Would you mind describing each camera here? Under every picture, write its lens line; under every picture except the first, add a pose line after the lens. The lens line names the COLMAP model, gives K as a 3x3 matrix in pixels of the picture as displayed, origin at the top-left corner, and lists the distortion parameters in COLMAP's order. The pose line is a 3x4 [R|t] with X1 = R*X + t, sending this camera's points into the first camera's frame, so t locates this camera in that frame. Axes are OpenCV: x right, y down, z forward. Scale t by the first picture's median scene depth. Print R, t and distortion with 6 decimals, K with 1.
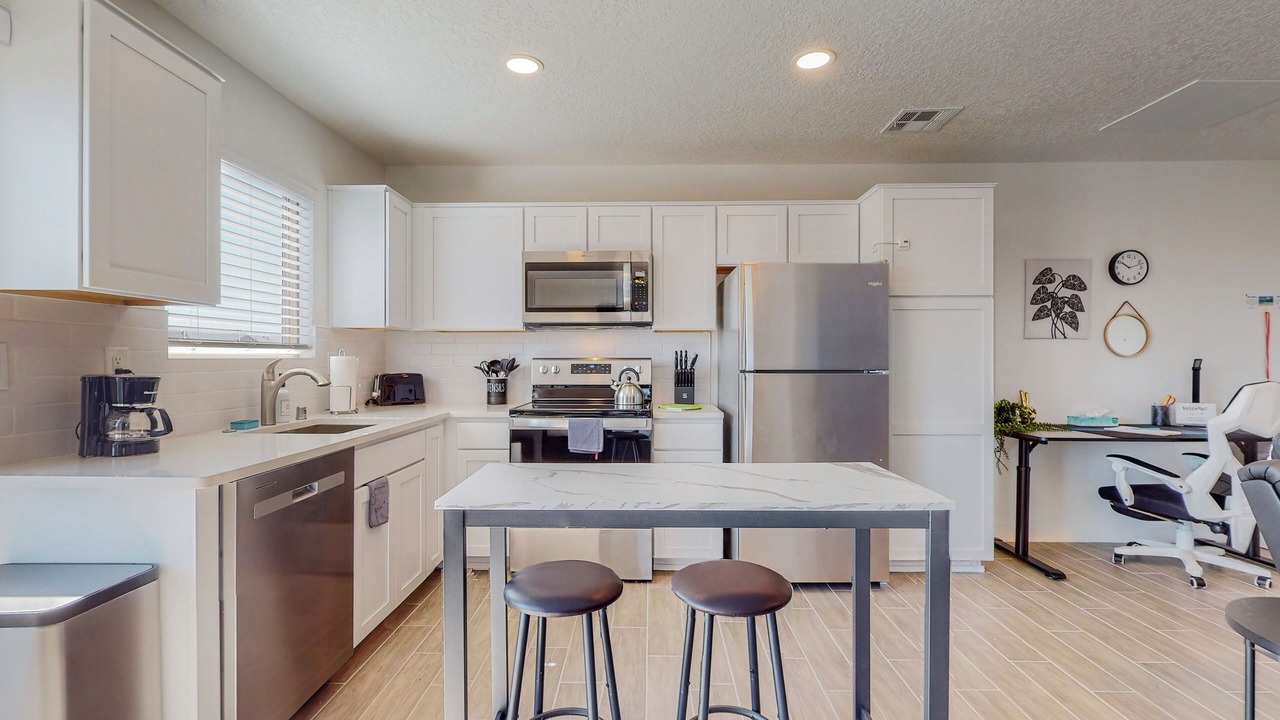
lens RADIAL K [[556.1, 0, 640.0], [0, 556.1, 360.0], [0, 0, 1]] dist [0.002798, -0.000561]
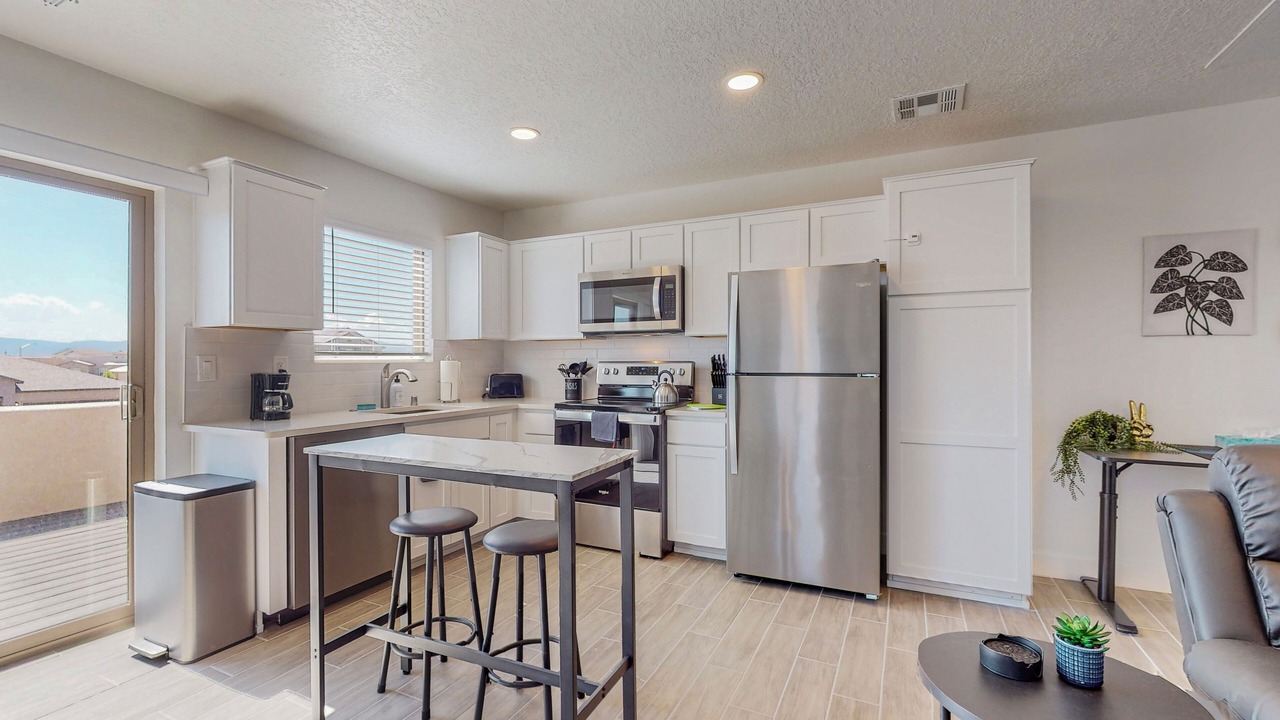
lens RADIAL K [[556.1, 0, 640.0], [0, 556.1, 360.0], [0, 0, 1]] dist [0.002798, -0.000561]
pose [[0.905900, -0.002914, -0.423482, 0.408880], [0.001854, 0.999994, -0.002916, -0.003434], [0.423488, 0.001857, 0.905900, -0.034937]]
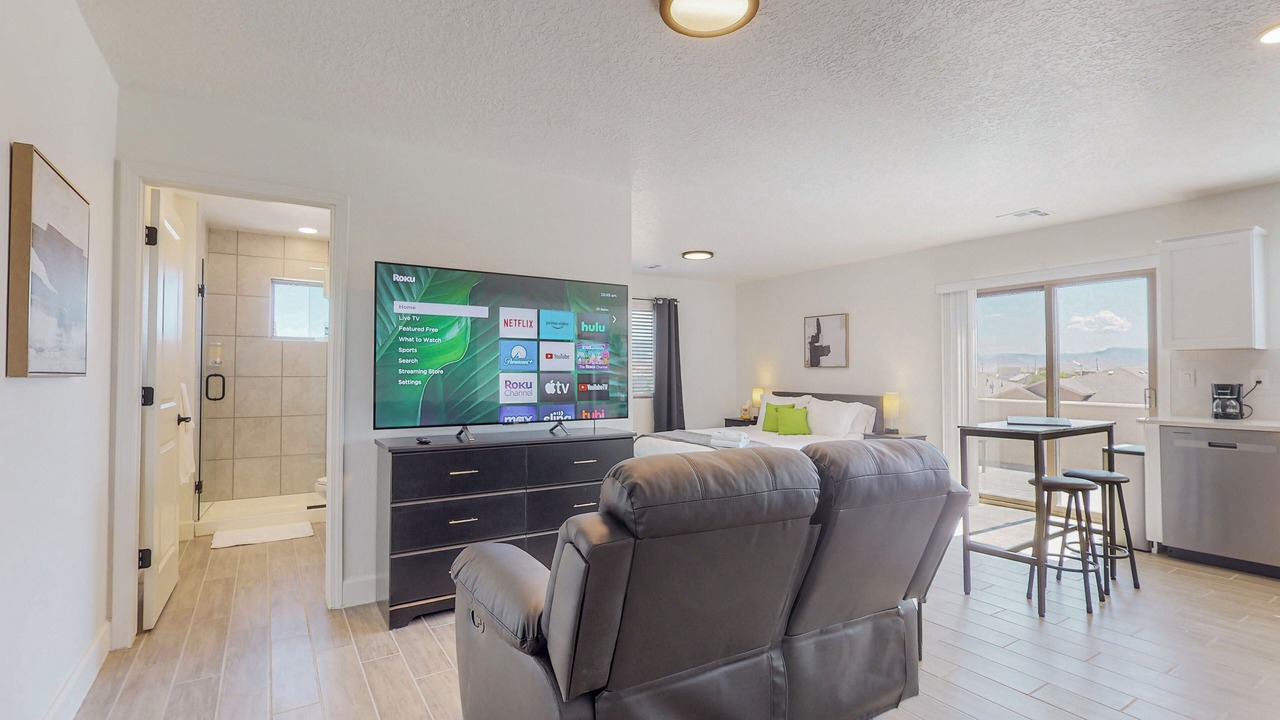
lens RADIAL K [[589.7, 0, 648.5], [0, 589.7, 364.3], [0, 0, 1]] dist [0.010614, -0.000362]
pose [[-0.829450, -0.009247, -0.558504, 1.153530], [0.001715, 0.999816, -0.019100, -0.004595], [0.558578, -0.016800, -0.829282, 0.840414]]
